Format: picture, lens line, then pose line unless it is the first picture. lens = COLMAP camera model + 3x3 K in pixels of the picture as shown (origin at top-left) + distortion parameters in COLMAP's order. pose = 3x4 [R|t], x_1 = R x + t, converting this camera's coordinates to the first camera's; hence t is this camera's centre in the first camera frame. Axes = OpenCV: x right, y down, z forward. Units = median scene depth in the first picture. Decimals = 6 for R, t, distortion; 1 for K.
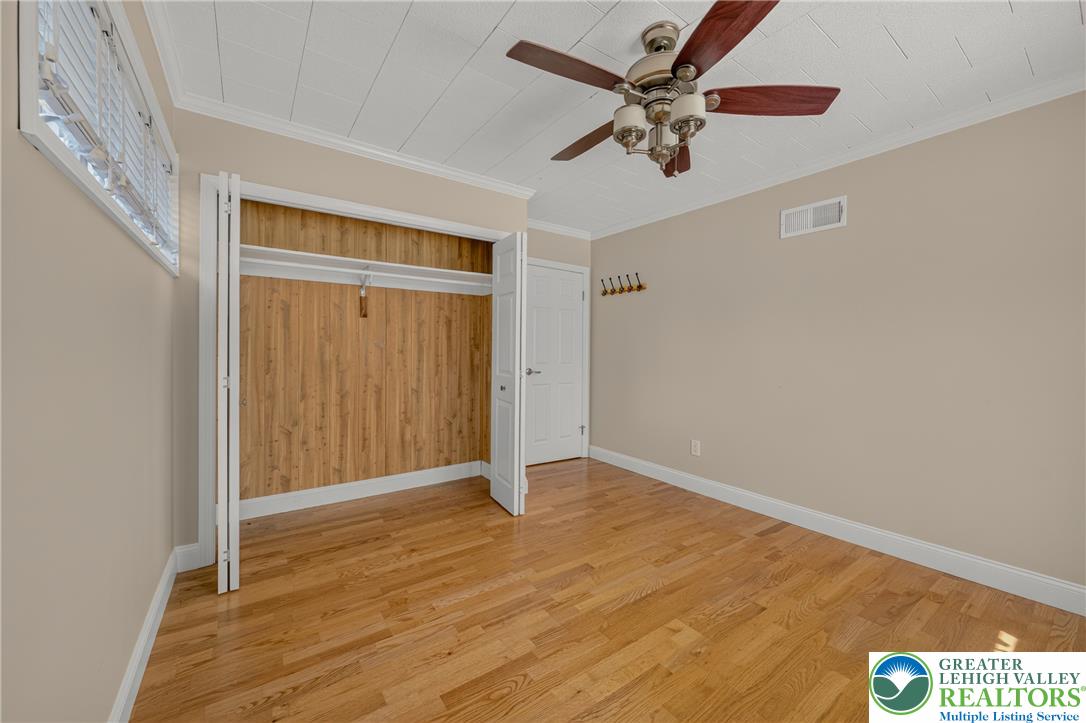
lens RADIAL K [[414.2, 0, 541.8], [0, 414.2, 354.7], [0, 0, 1]] dist [-0.002782, -0.000125]
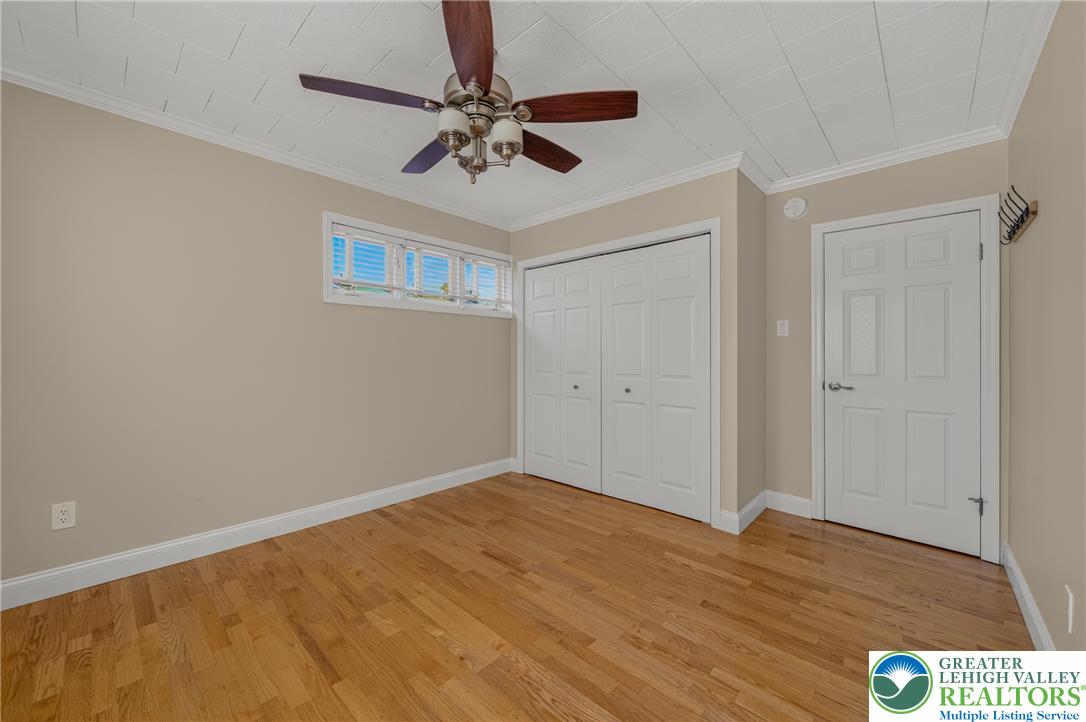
lens RADIAL K [[414.2, 0, 543.9], [0, 414.2, 357.4], [0, 0, 1]] dist [-0.002782, -0.000125]
pose [[0.213097, -0.005446, -0.977016, 0.919463], [-0.016160, 0.999828, -0.009098, 0.013019], [0.976897, 0.017728, 0.212973, 0.649078]]
